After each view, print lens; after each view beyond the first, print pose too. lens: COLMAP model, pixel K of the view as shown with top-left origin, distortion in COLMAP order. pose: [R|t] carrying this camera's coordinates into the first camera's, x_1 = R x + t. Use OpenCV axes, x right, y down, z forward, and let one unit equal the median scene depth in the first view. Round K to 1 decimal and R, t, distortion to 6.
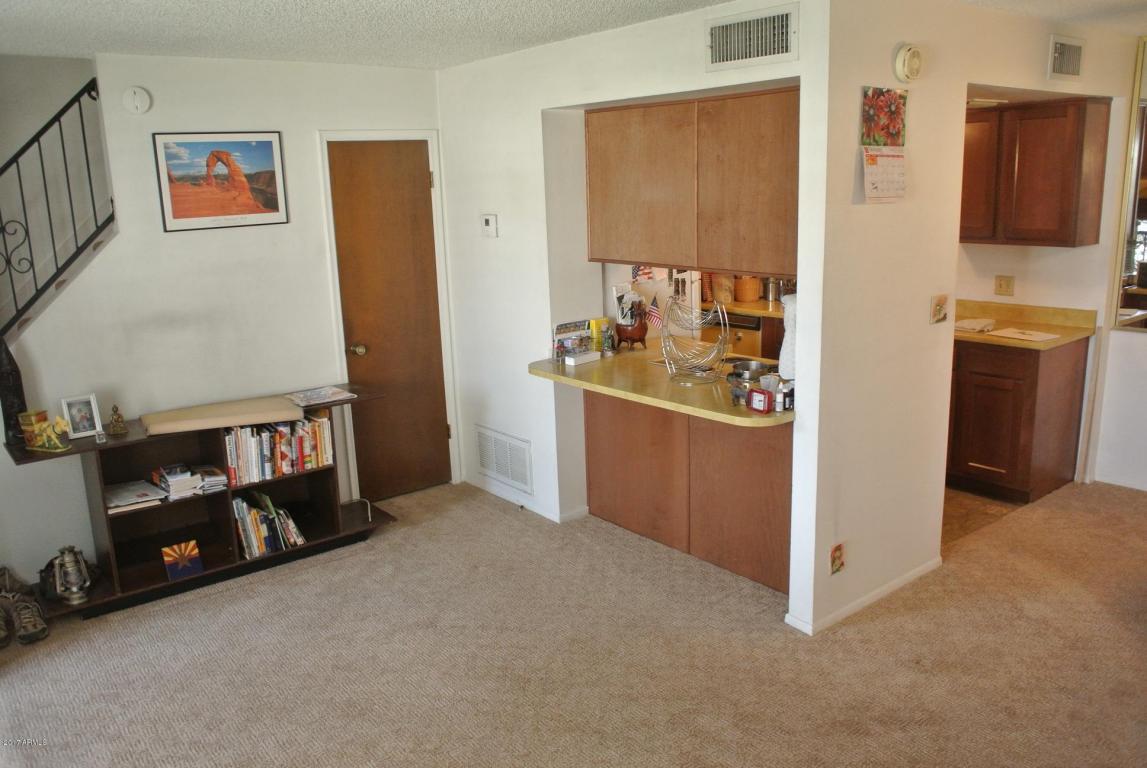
lens RADIAL K [[905.1, 0, 575.7], [0, 905.1, 388.4], [0, 0, 1]] dist [-0.074571, 0.054439]
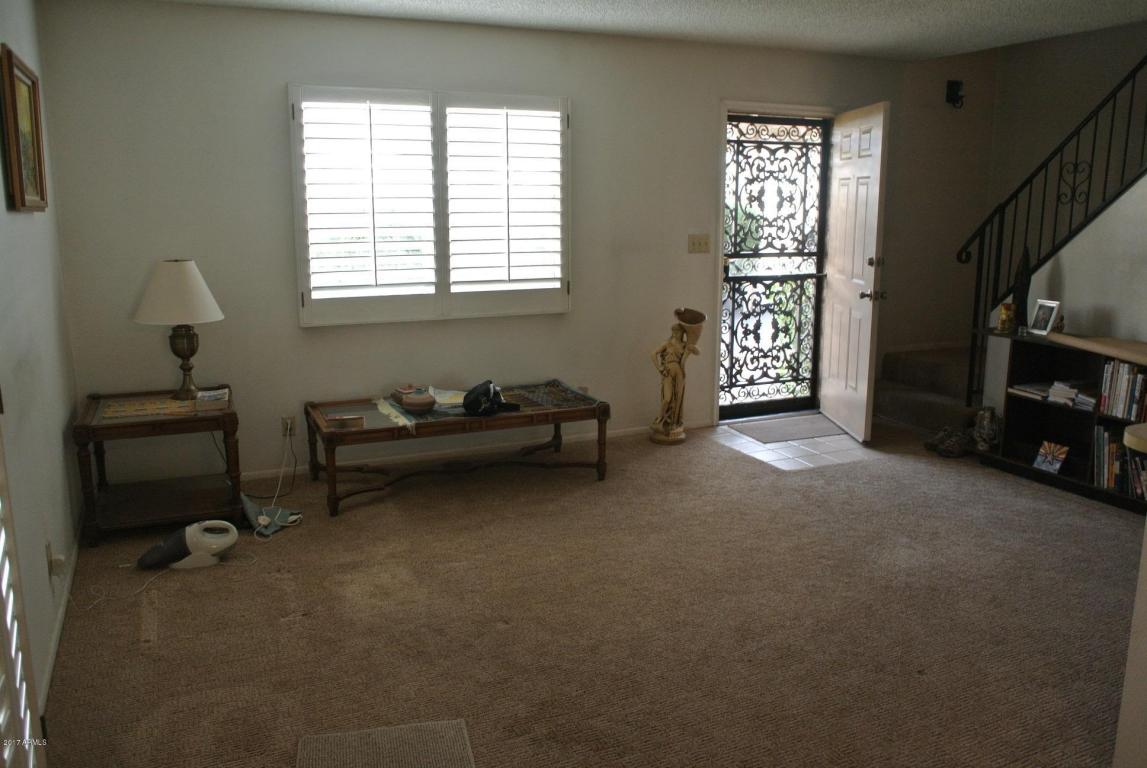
lens RADIAL K [[905.1, 0, 575.2], [0, 905.1, 382.4], [0, 0, 1]] dist [-0.074571, 0.054439]
pose [[-0.248153, 0.215728, -0.944395, 0.776712], [-0.210610, 0.939555, 0.269963, -0.079205], [0.945549, 0.265891, -0.187720, 0.610933]]
